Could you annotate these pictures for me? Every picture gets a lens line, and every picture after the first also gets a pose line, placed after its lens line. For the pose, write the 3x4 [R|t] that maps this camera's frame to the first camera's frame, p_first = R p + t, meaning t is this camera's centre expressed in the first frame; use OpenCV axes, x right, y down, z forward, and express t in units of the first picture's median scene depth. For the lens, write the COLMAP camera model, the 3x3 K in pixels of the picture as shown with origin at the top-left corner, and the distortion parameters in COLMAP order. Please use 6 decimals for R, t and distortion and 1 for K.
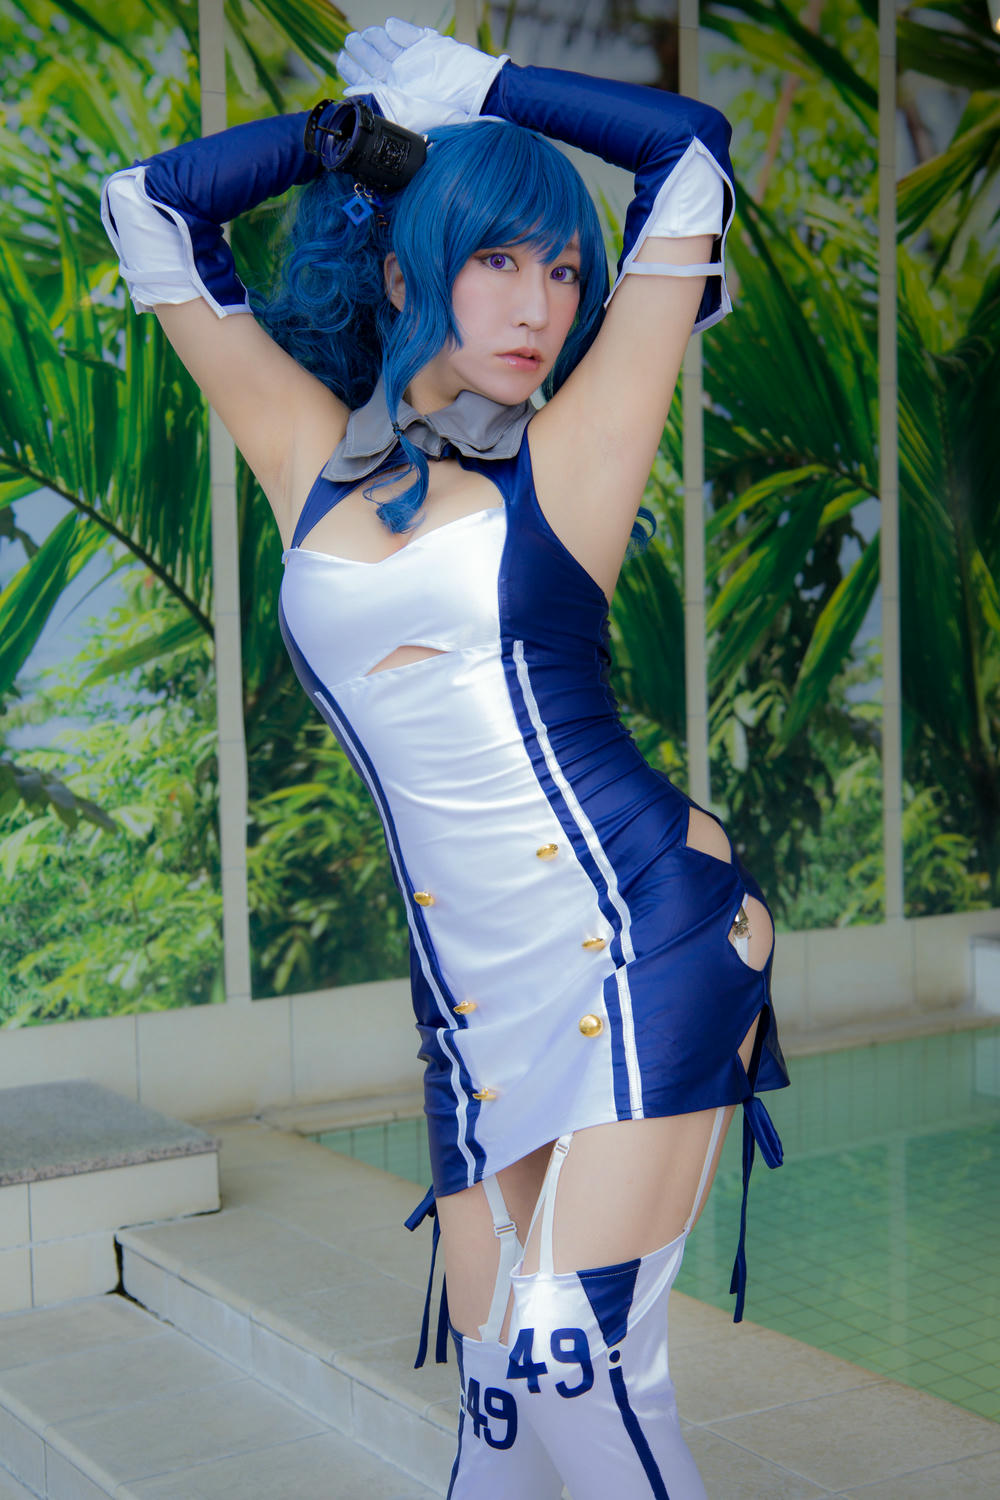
lens RADIAL K [[2315.3, 0, 473.9], [0, 2315.3, 744.4], [0, 0, 1]] dist [0.001662, 0.258682]
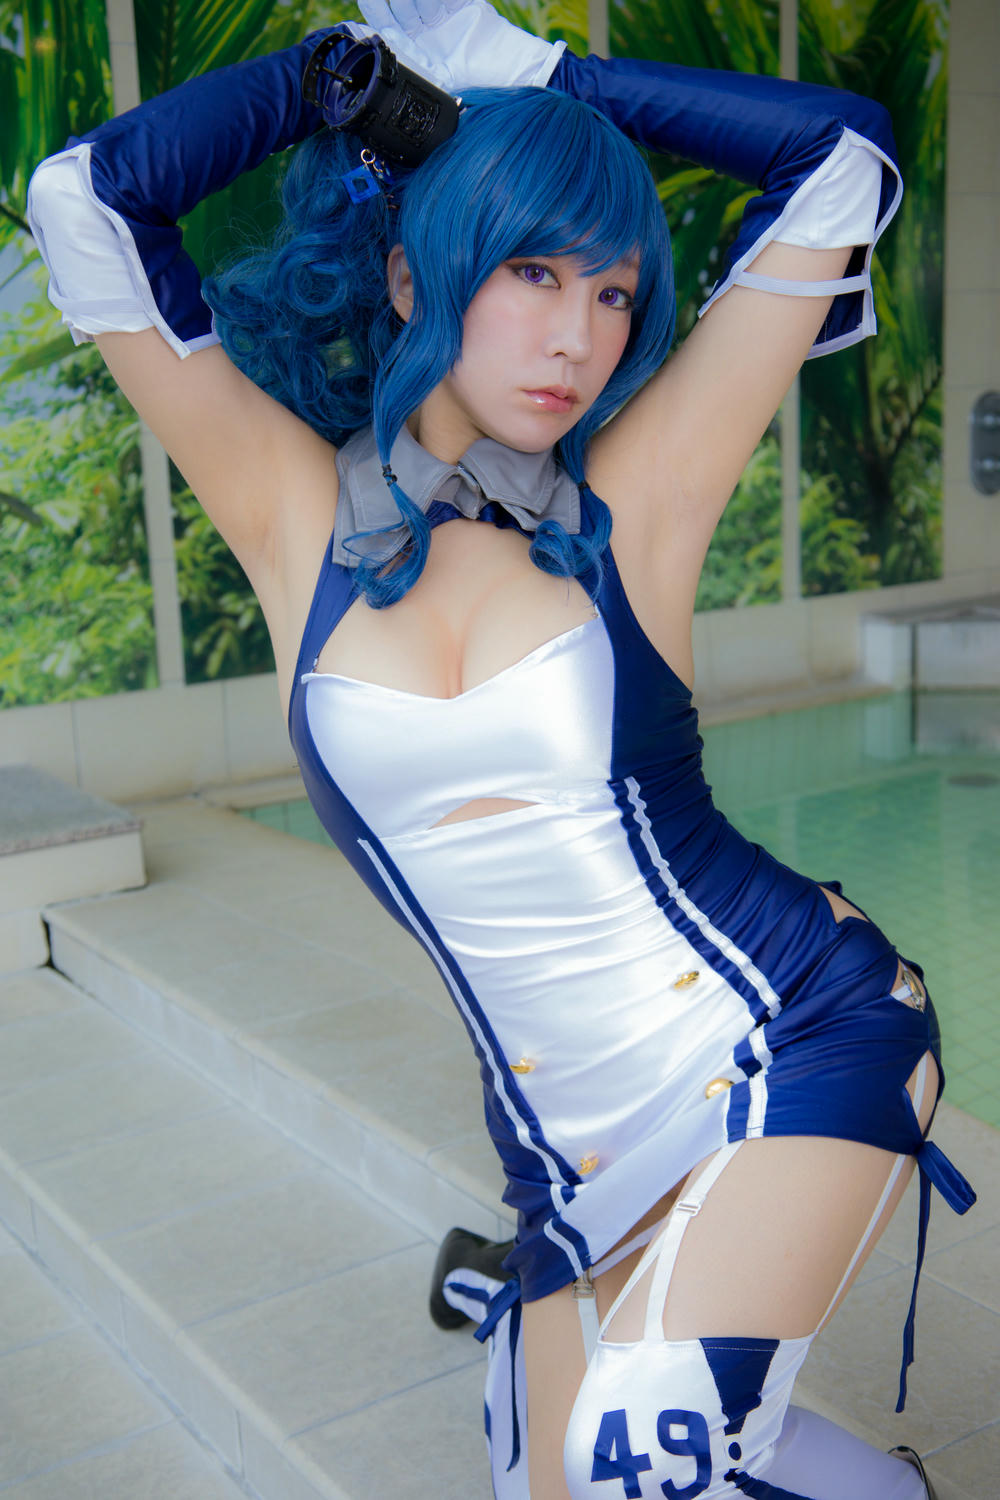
lens RADIAL K [[1877.7, 0, 492.3], [0, 1877.7, 753.8], [0, 0, 1]] dist [0.016586, 0.018438]
pose [[0.999532, -0.021756, 0.021483, 0.025336], [0.018375, 0.989016, 0.146660, 0.018597], [-0.024438, -0.146197, 0.988954, 0.148860]]
